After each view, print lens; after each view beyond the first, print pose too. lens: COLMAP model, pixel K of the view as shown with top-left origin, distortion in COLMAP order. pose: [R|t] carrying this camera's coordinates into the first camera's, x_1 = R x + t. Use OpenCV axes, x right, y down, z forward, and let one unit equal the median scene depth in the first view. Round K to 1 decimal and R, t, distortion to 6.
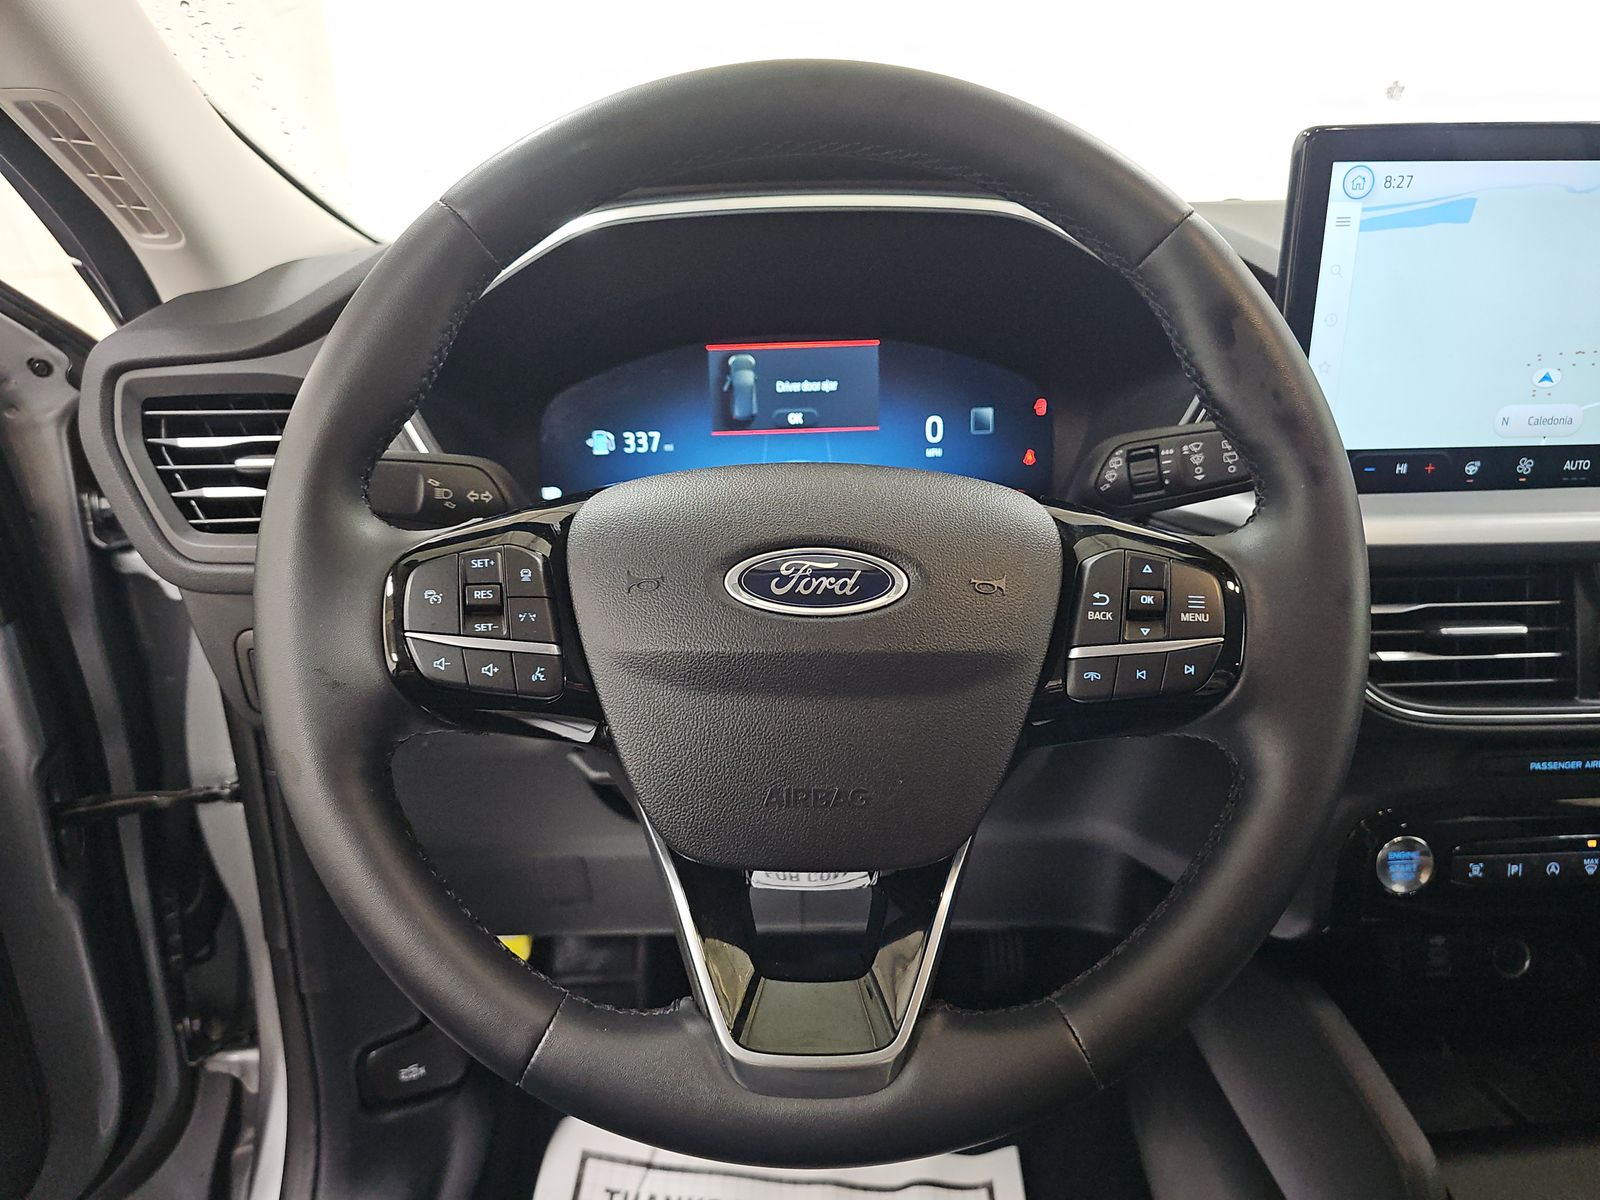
lens RADIAL K [[1076.9, 0, 800.0], [0, 1076.9, 600.0], [0, 0, 1]] dist [0.043078, -0.050781]
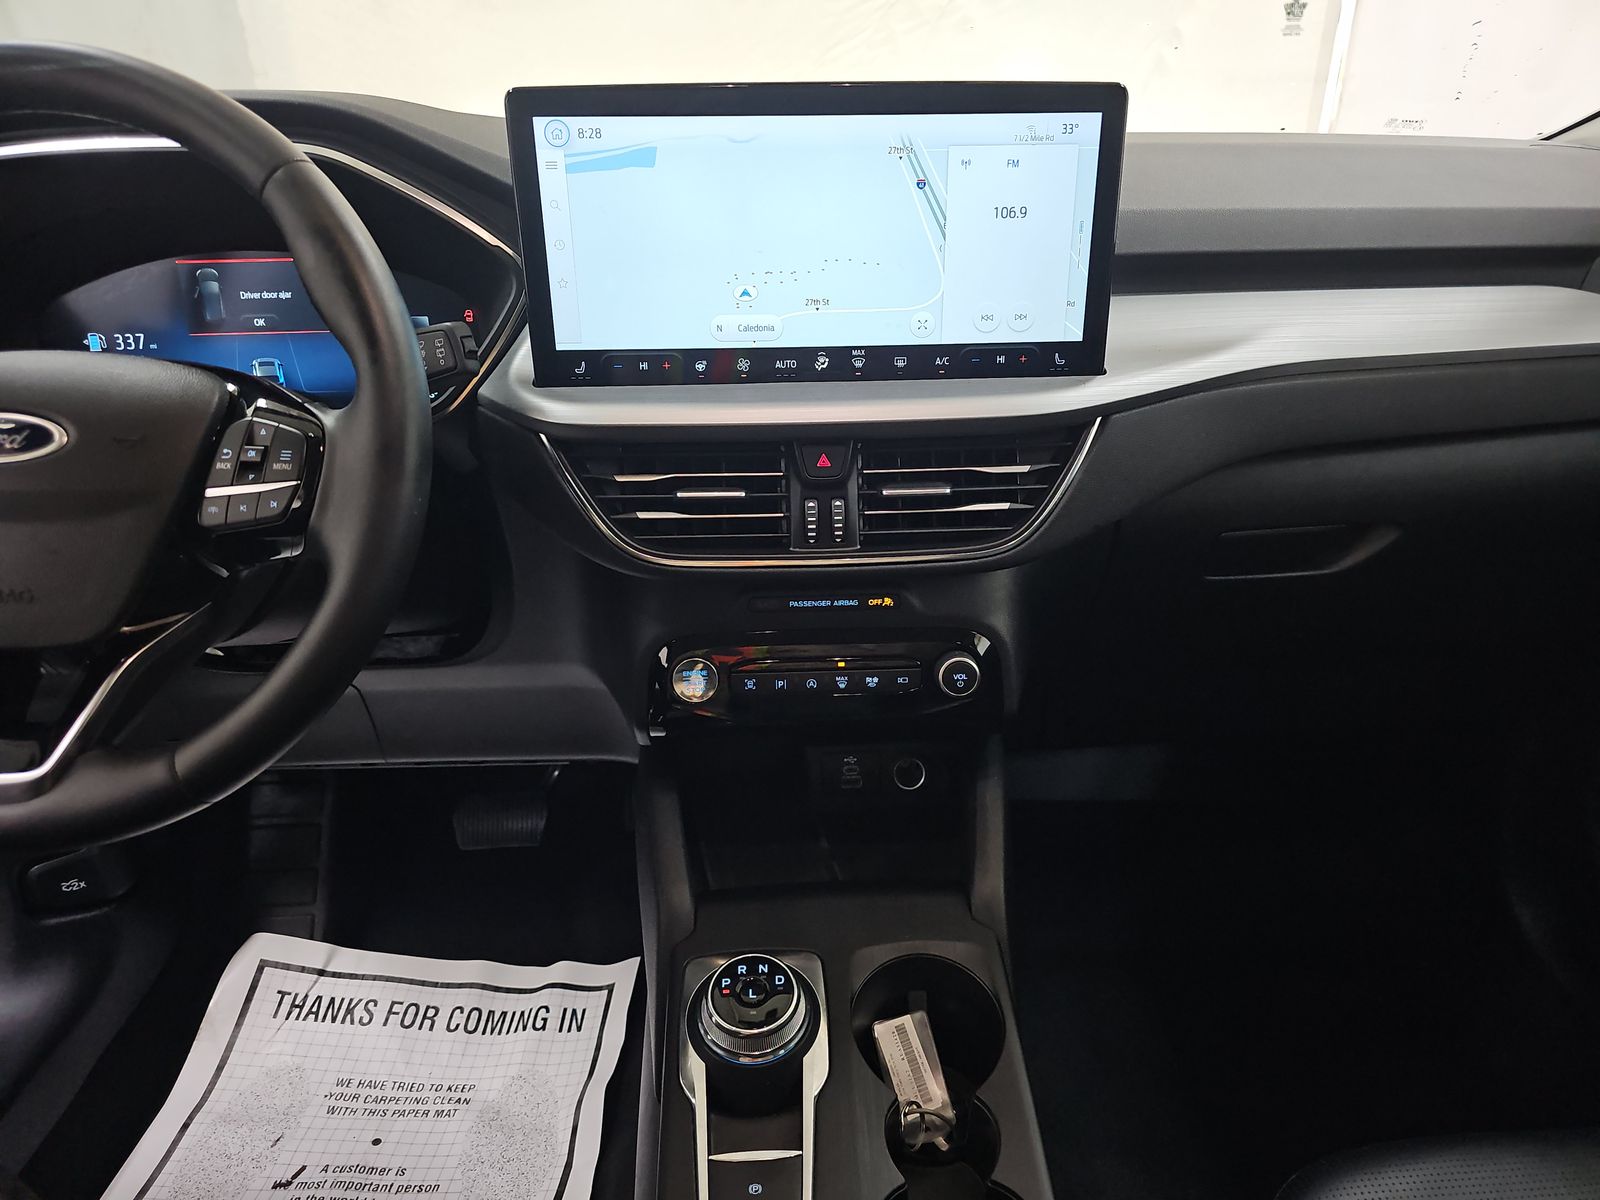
lens RADIAL K [[1064.4, 0, 800.0], [0, 1064.4, 600.0], [0, 0, 1]] dist [0.063404, -0.059612]
pose [[0.999974, 0.001678, 0.006976, 0.725014], [-0.002197, 0.997176, 0.075071, 0.057995], [-0.006830, -0.075085, 0.997154, -0.270516]]
